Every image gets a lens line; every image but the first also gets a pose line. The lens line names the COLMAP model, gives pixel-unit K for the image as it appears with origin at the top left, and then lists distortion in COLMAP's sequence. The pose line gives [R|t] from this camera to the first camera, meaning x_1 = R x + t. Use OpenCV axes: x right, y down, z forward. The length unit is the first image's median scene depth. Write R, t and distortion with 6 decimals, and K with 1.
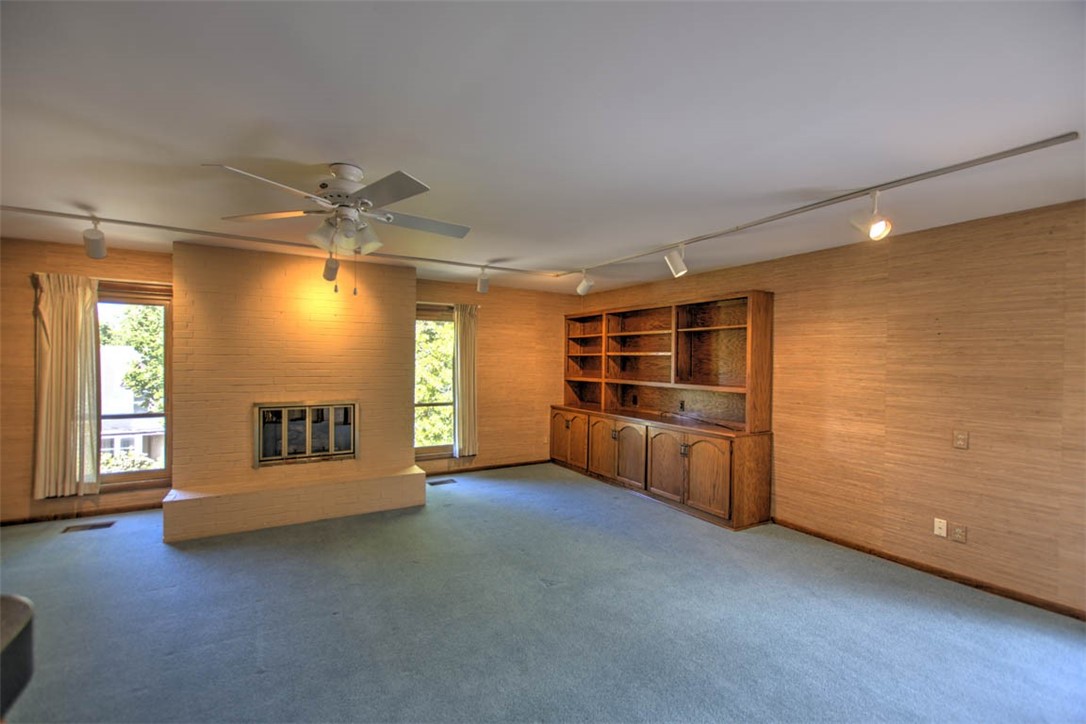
lens RADIAL K [[472.3, 0, 541.9], [0, 472.3, 362.8], [0, 0, 1]] dist [0.011408, -0.002710]
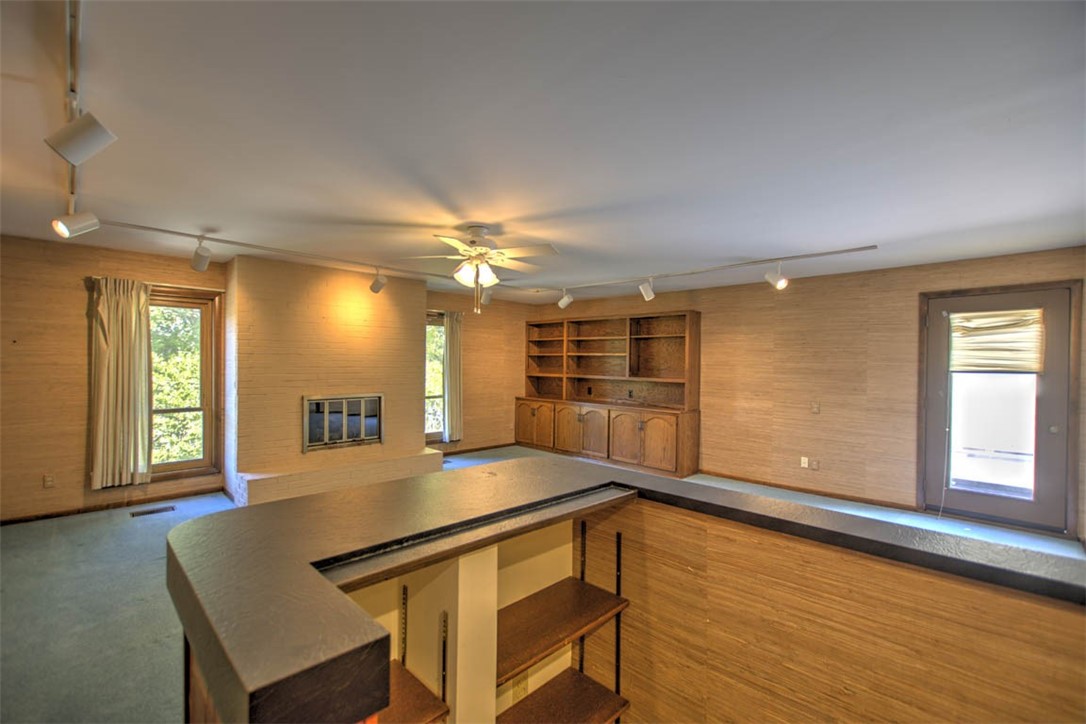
lens RADIAL K [[472.3, 0, 542.0], [0, 472.3, 362.8], [0, 0, 1]] dist [0.011408, -0.002710]
pose [[0.967887, -0.000941, 0.251385, -0.331619], [0.000159, 0.999995, 0.003134, -0.000038], [-0.251387, -0.002994, 0.967882, -0.258283]]
